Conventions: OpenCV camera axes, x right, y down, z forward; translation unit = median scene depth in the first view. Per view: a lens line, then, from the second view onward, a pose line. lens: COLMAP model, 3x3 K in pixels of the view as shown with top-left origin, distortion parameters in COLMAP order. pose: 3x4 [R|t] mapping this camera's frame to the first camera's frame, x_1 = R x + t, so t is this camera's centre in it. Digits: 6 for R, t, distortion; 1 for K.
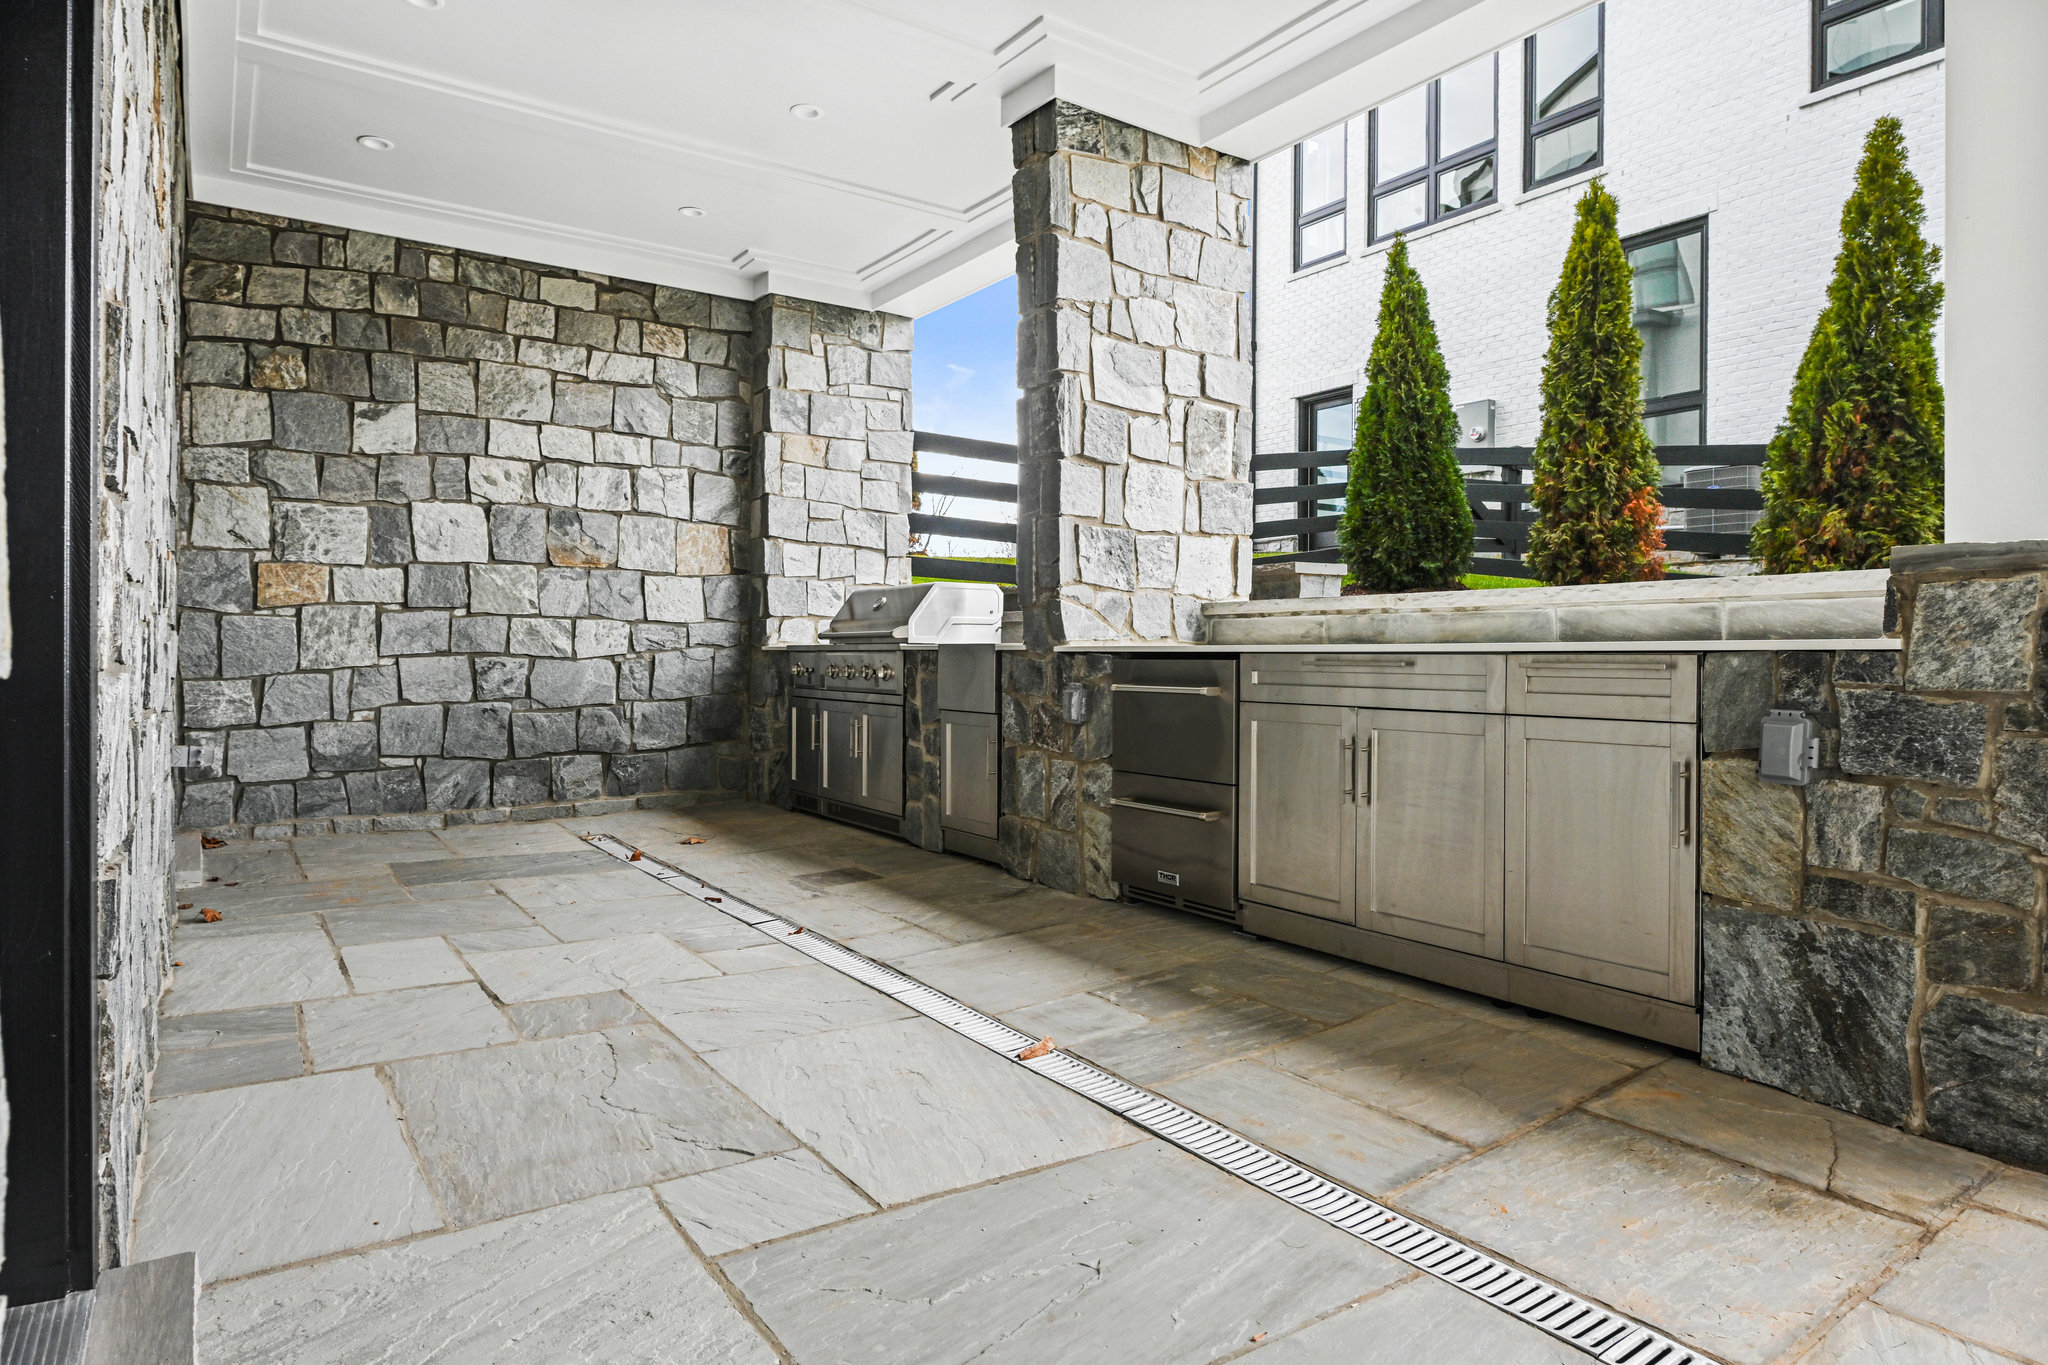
lens RADIAL K [[1173.3, 0, 1024.3], [0, 1173.3, 671.4], [0, 0, 1]] dist [-0.000236, -0.000177]
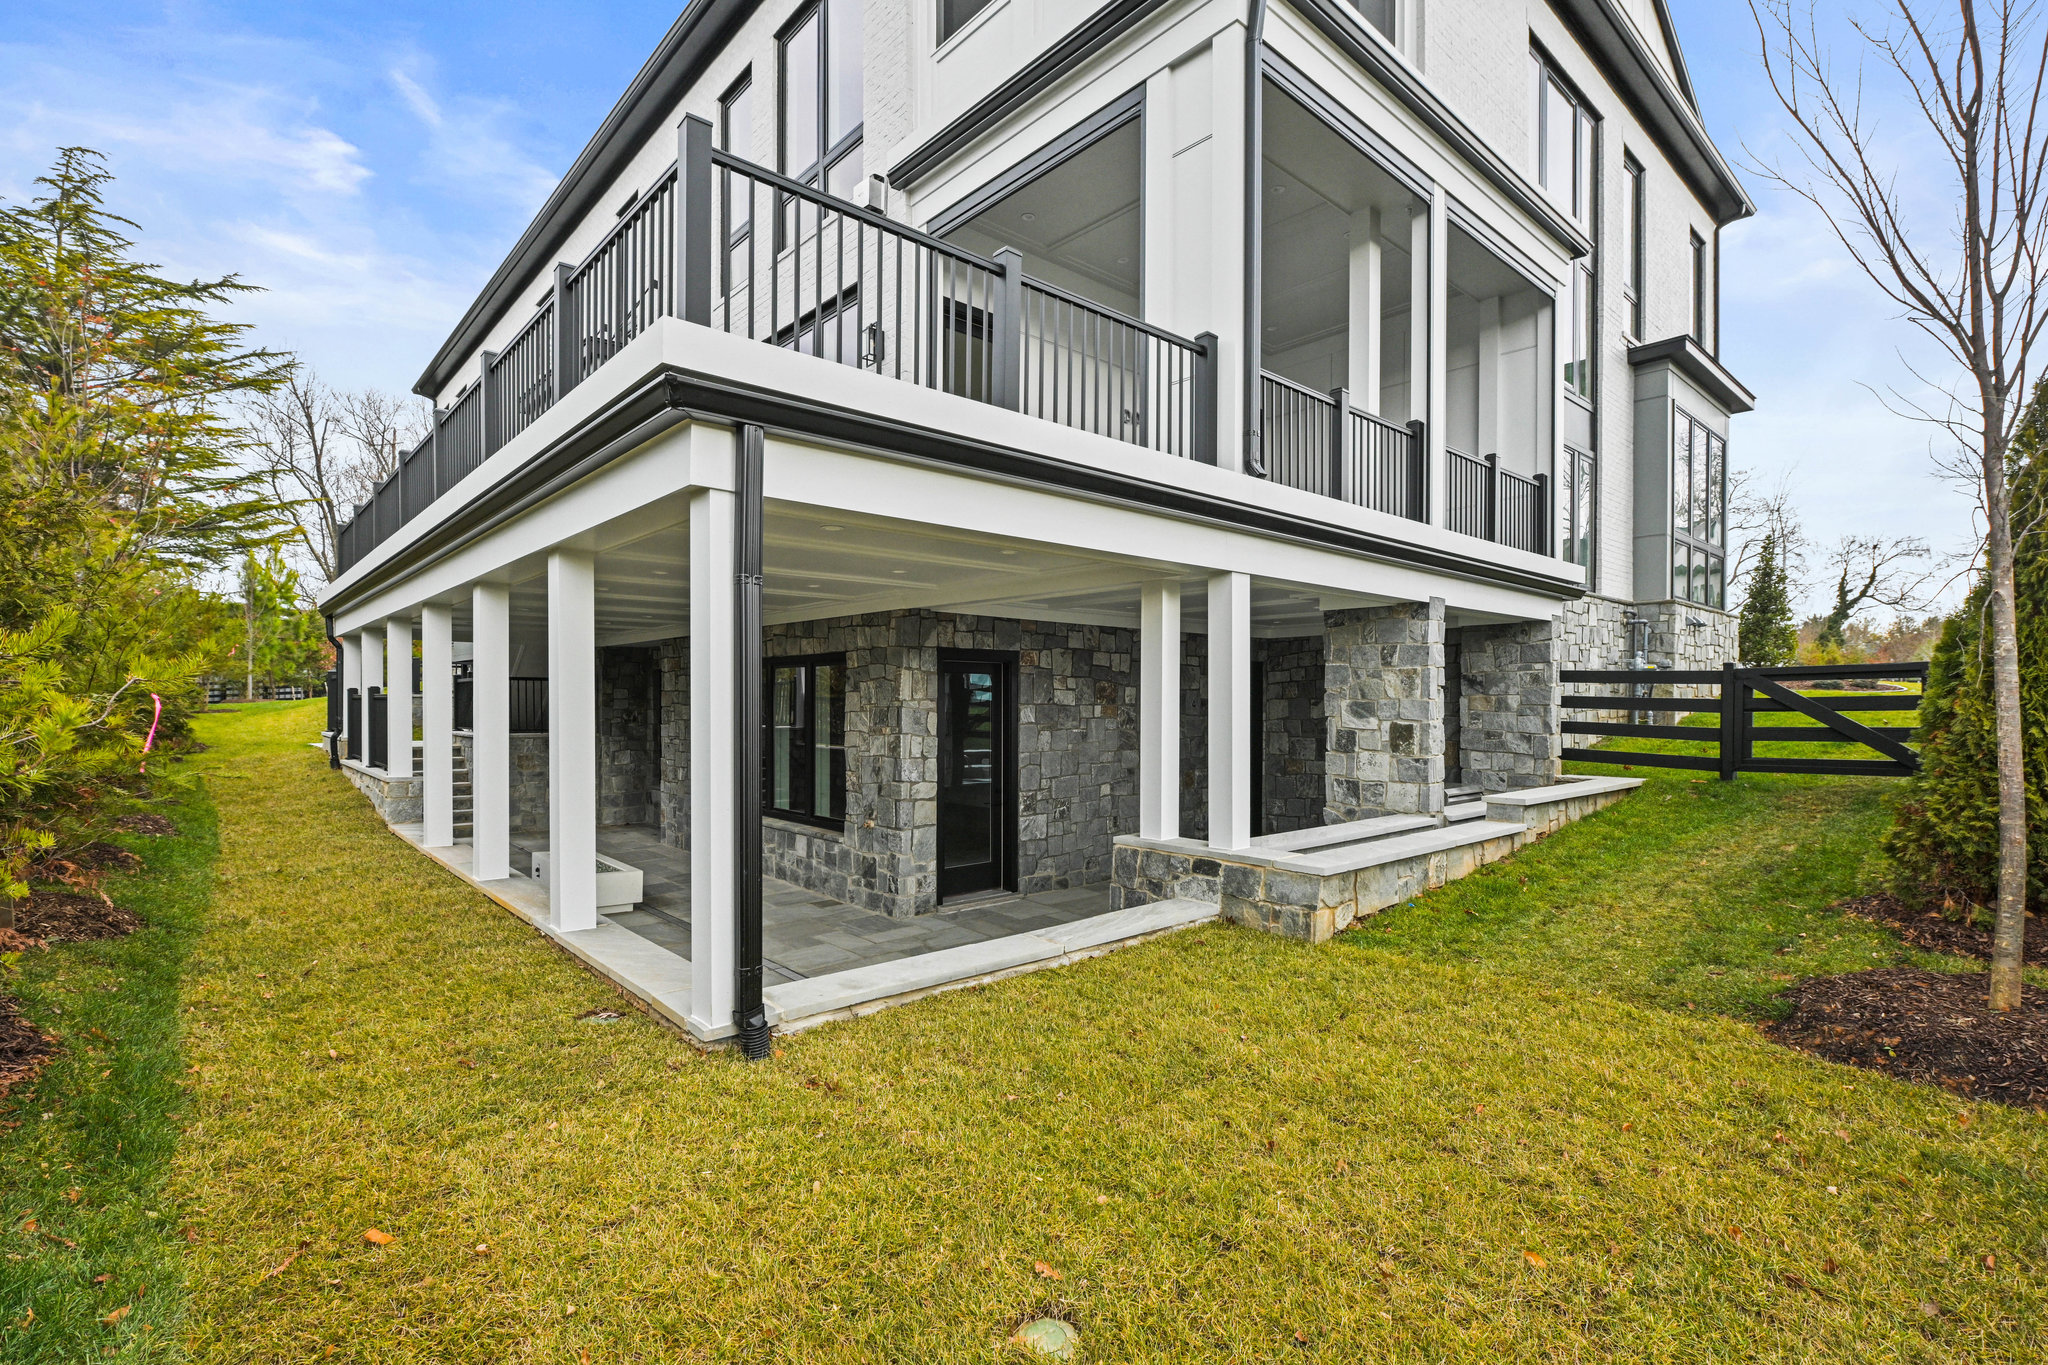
lens RADIAL K [[927.7, 0, 1024.7], [0, 927.7, 692.3], [0, 0, 1]] dist [0.000331, 0.000004]
pose [[0.112724, -0.008431, -0.993591, 1.720216], [-0.011188, 0.999890, -0.009754, -0.255238], [0.993563, 0.012216, 0.112617, 0.125449]]
